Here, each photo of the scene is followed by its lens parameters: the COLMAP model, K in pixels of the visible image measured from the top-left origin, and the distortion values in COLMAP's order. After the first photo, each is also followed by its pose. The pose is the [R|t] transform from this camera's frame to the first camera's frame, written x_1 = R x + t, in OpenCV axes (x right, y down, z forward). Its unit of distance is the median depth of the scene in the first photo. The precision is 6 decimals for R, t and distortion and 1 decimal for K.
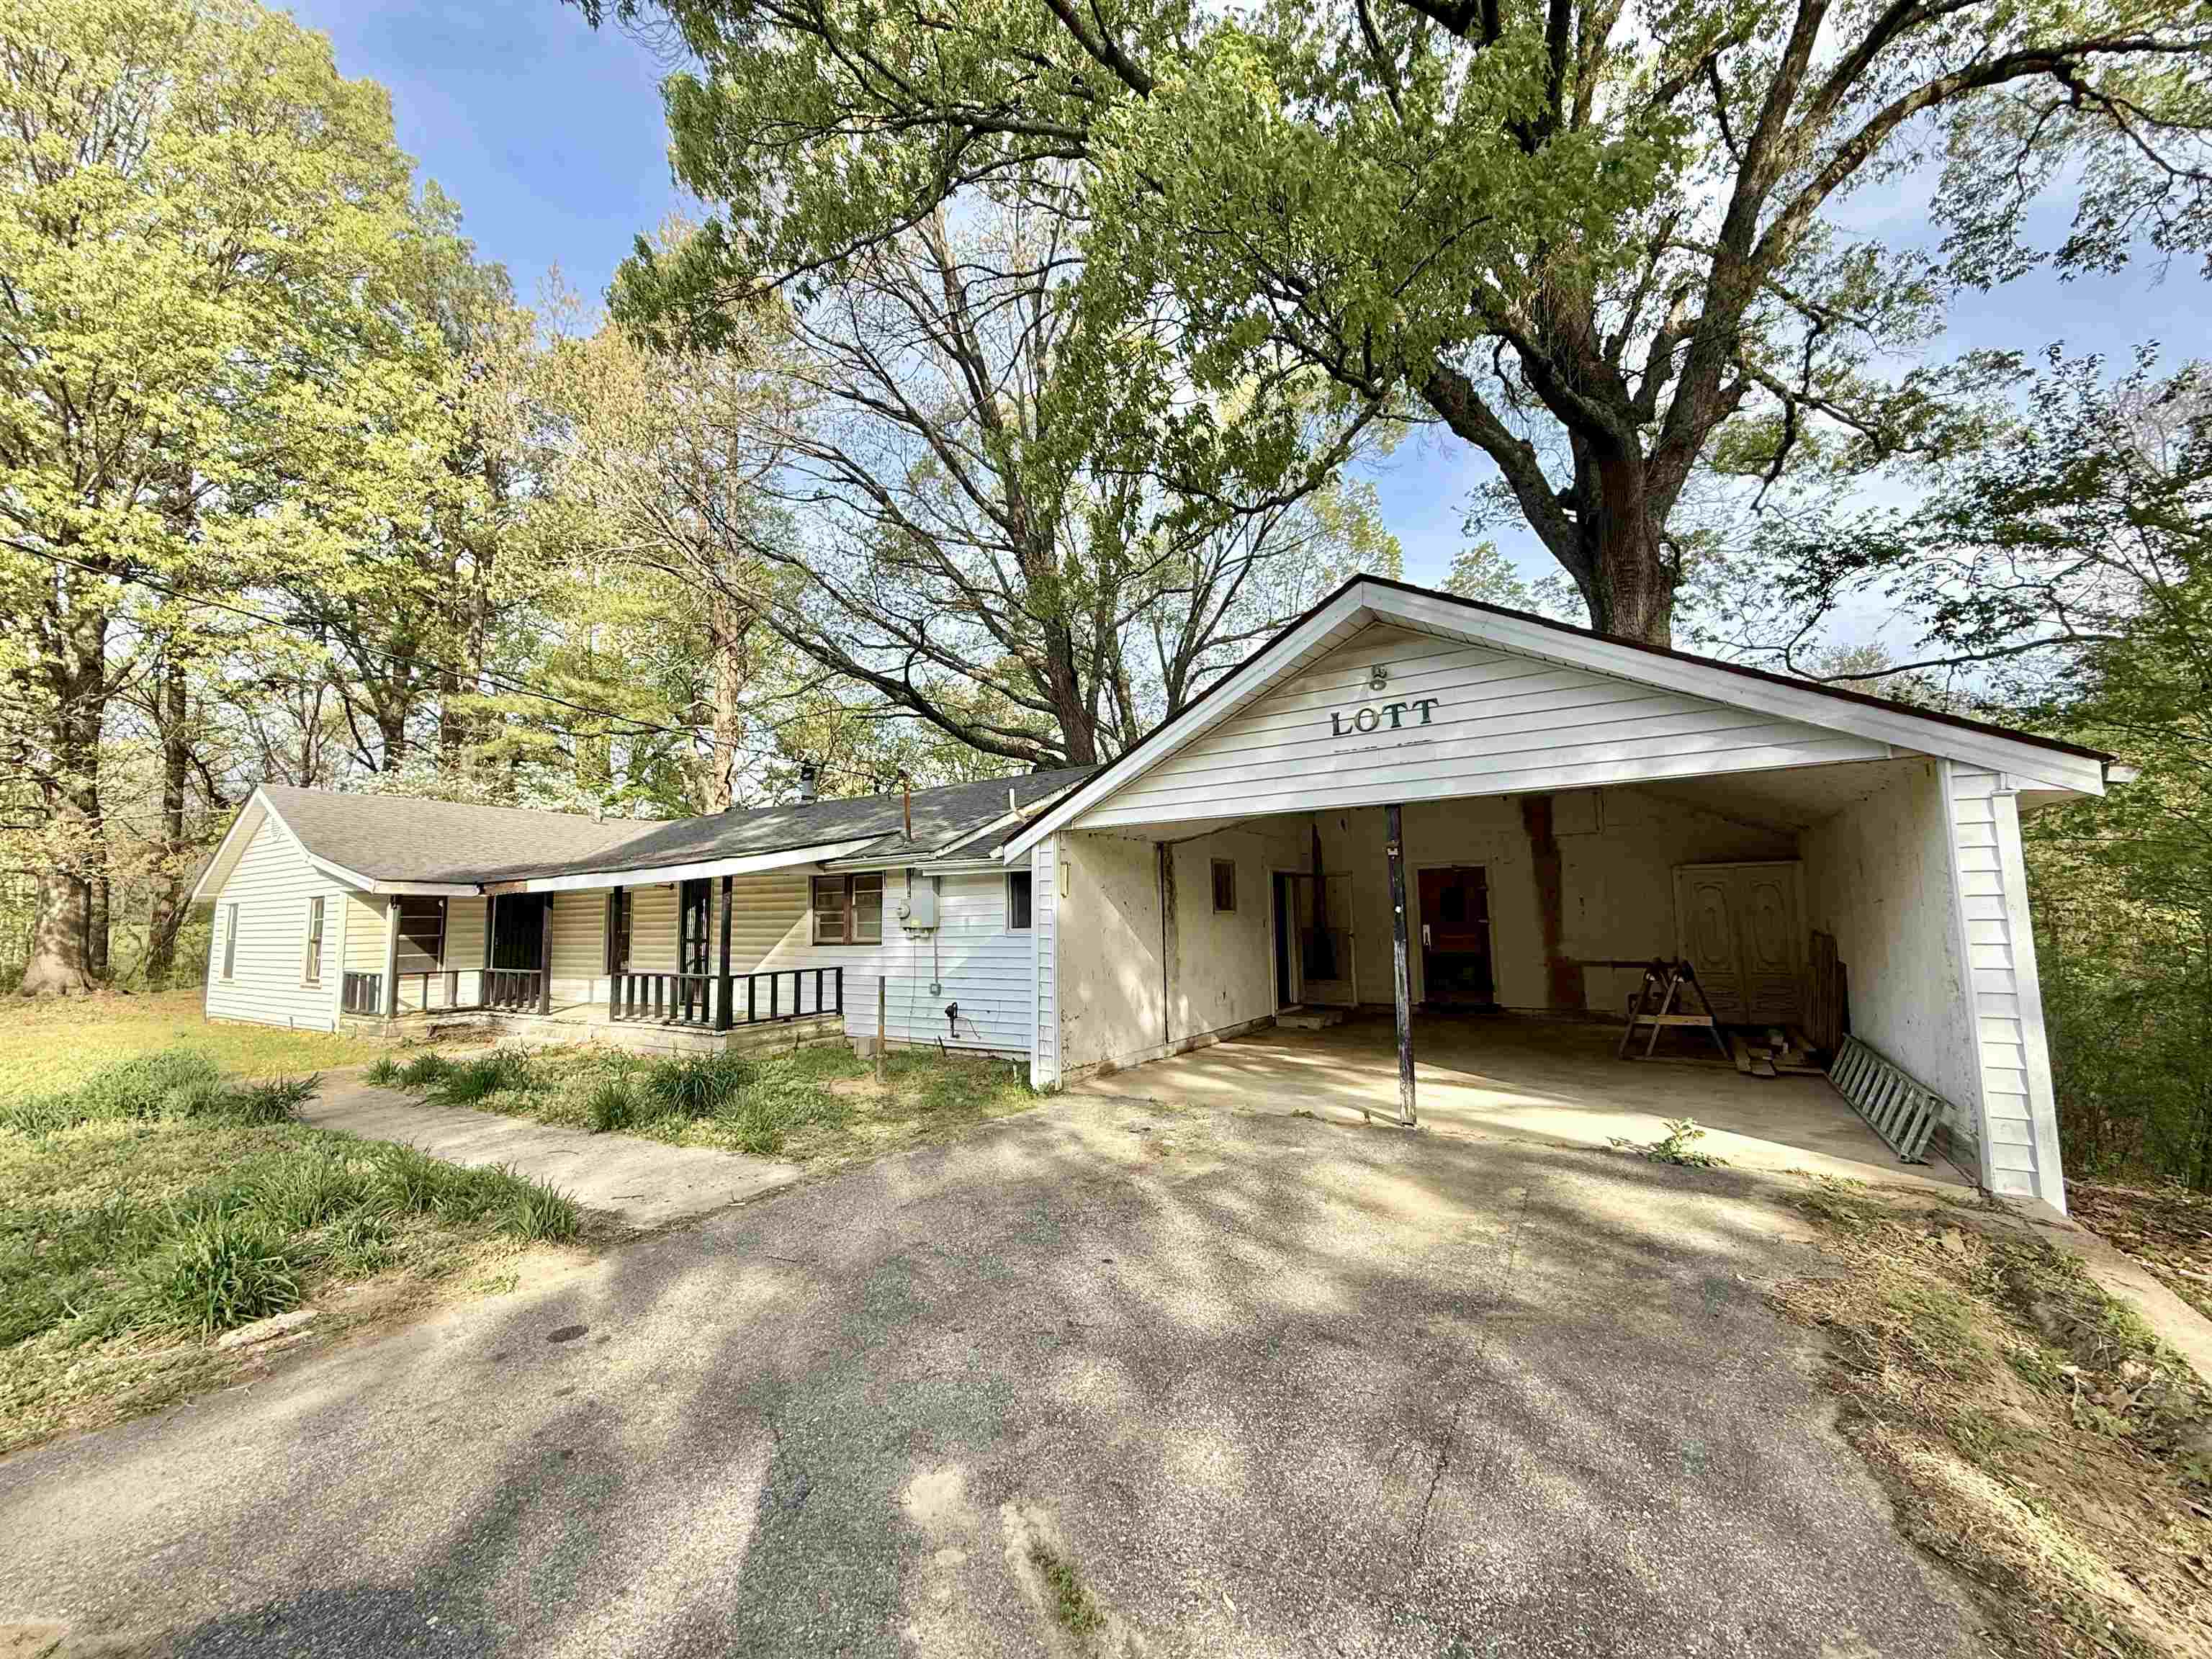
lens RADIAL K [[888.4, 0, 1100.6], [0, 888.4, 830.3], [0, 0, 1]] dist [0.002162, 0.000541]
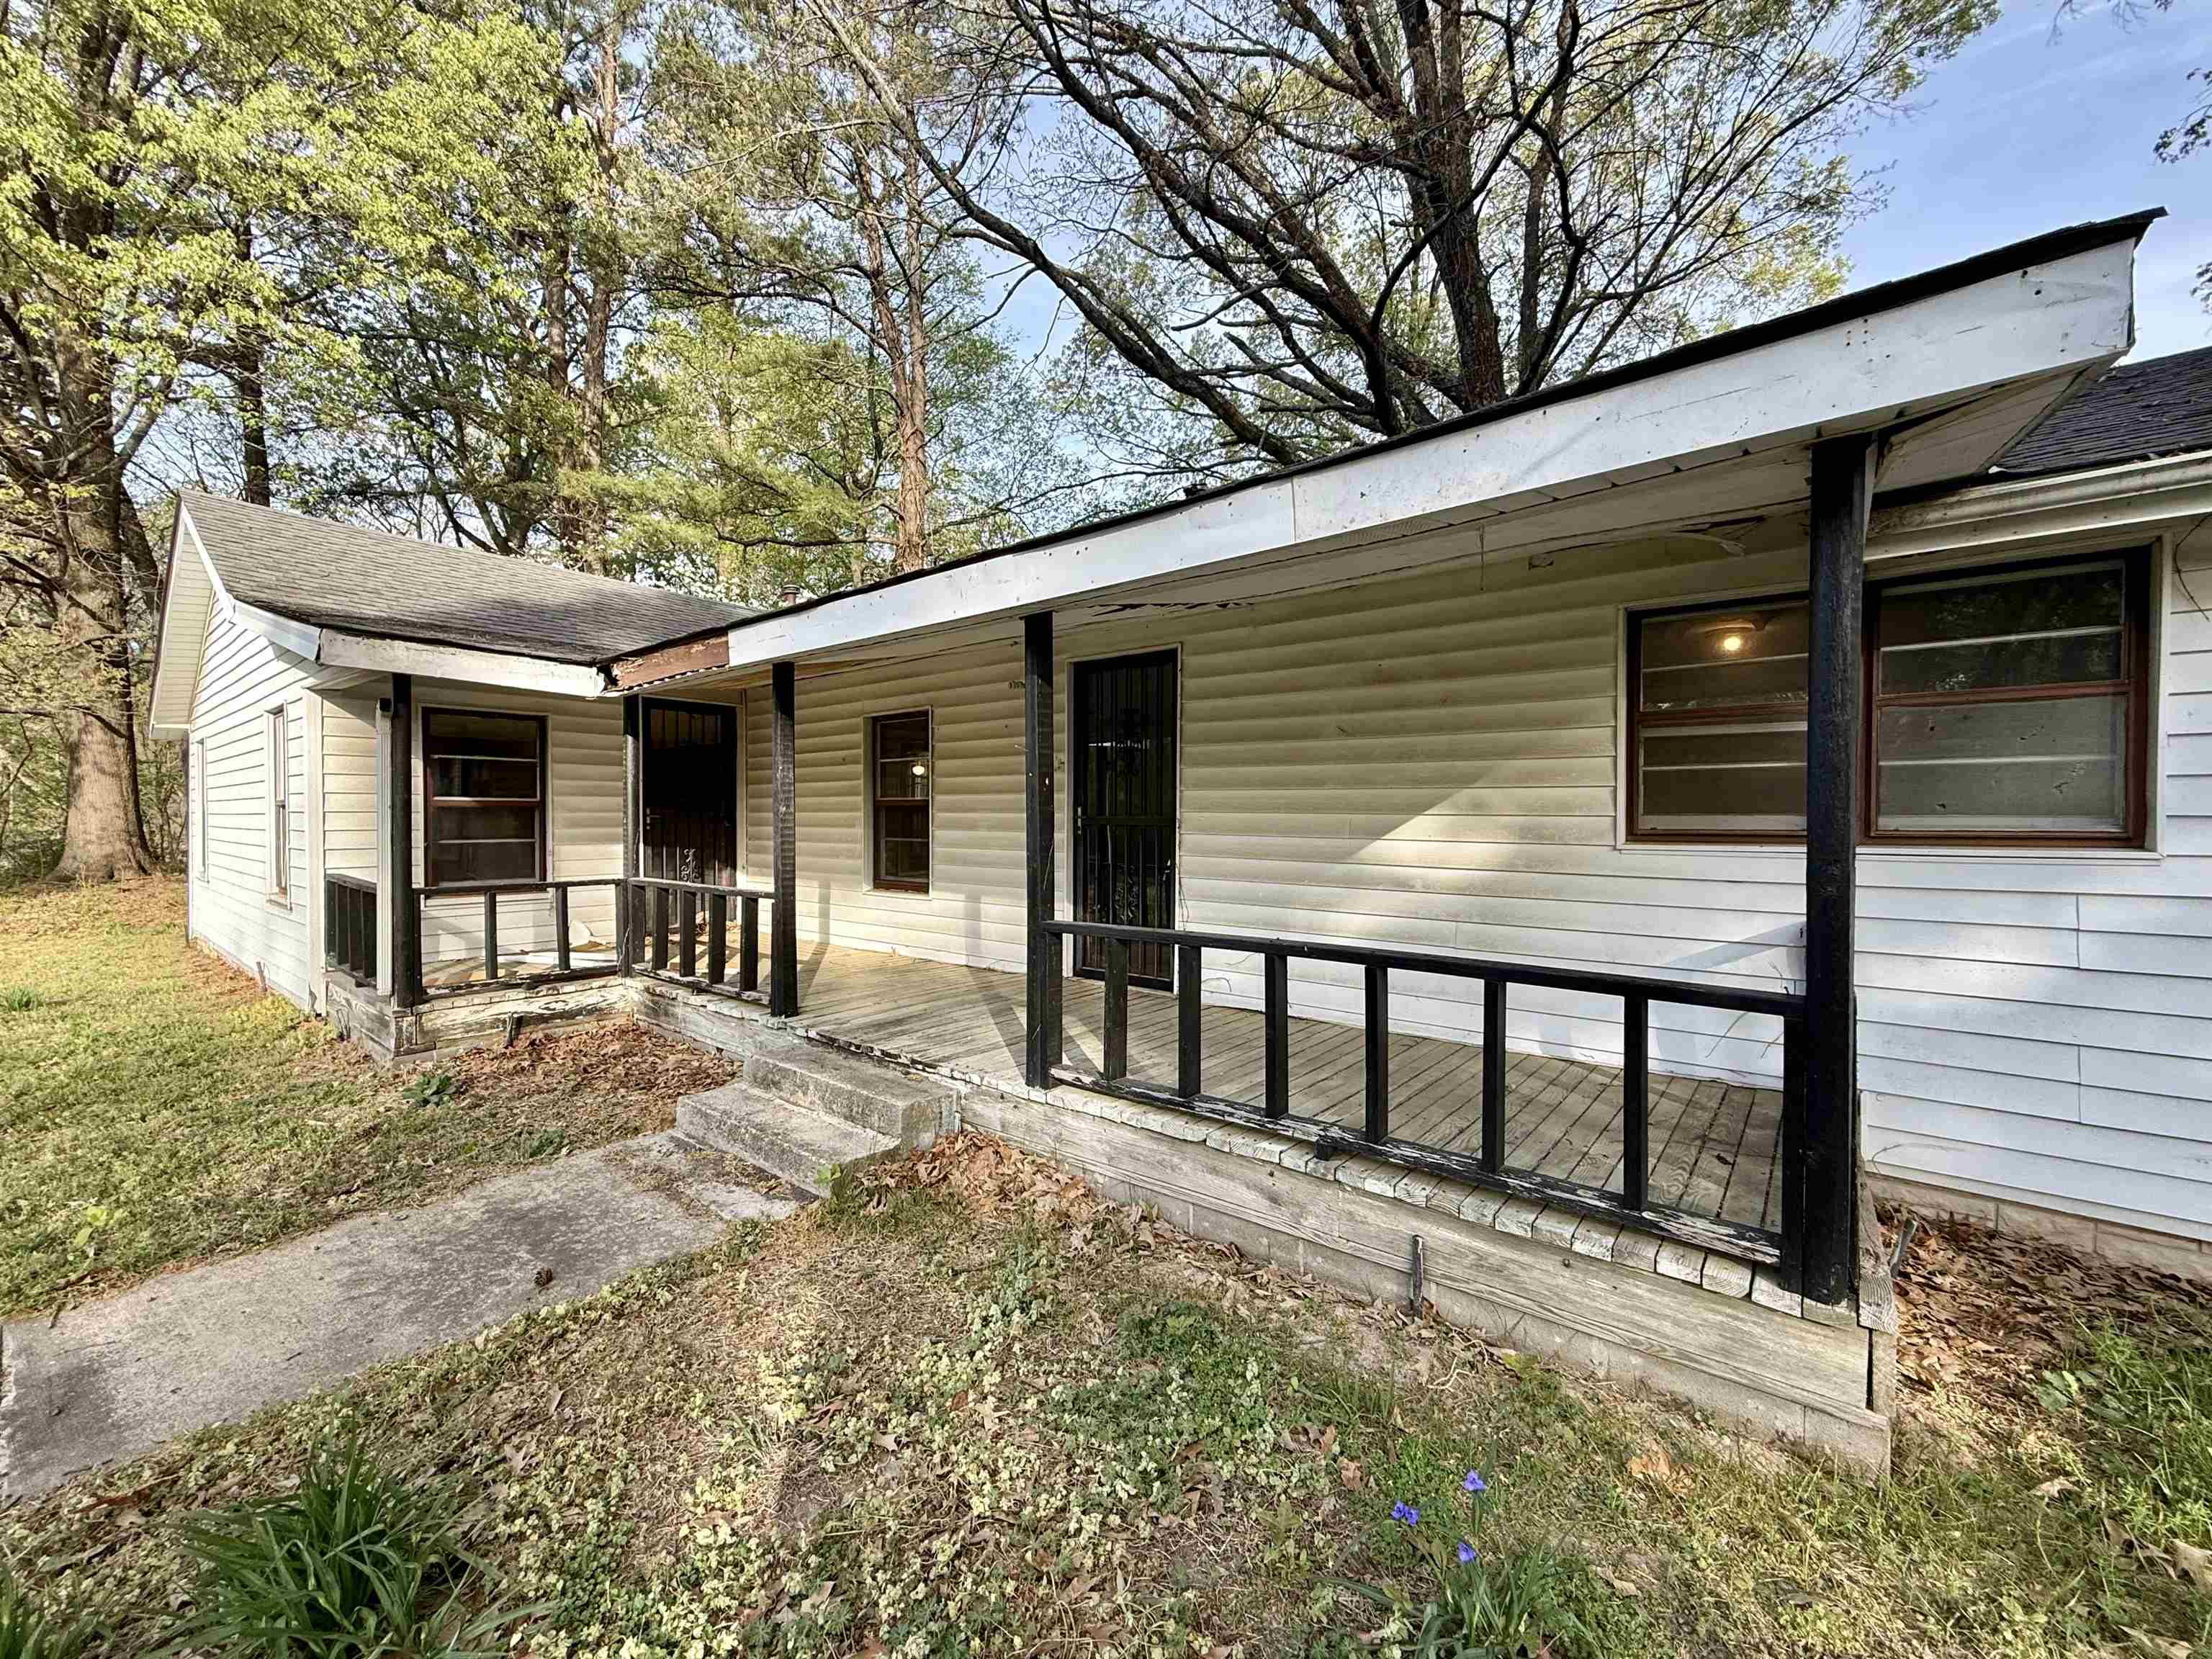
lens RADIAL K [[888.4, 0, 1100.6], [0, 888.4, 830.3], [0, 0, 1]] dist [0.002162, 0.000541]
pose [[0.993303, 0.018696, -0.114019, -0.436077], [-0.005343, 0.993198, 0.116312, 0.086270], [0.115418, -0.114924, 0.986646, 0.633392]]
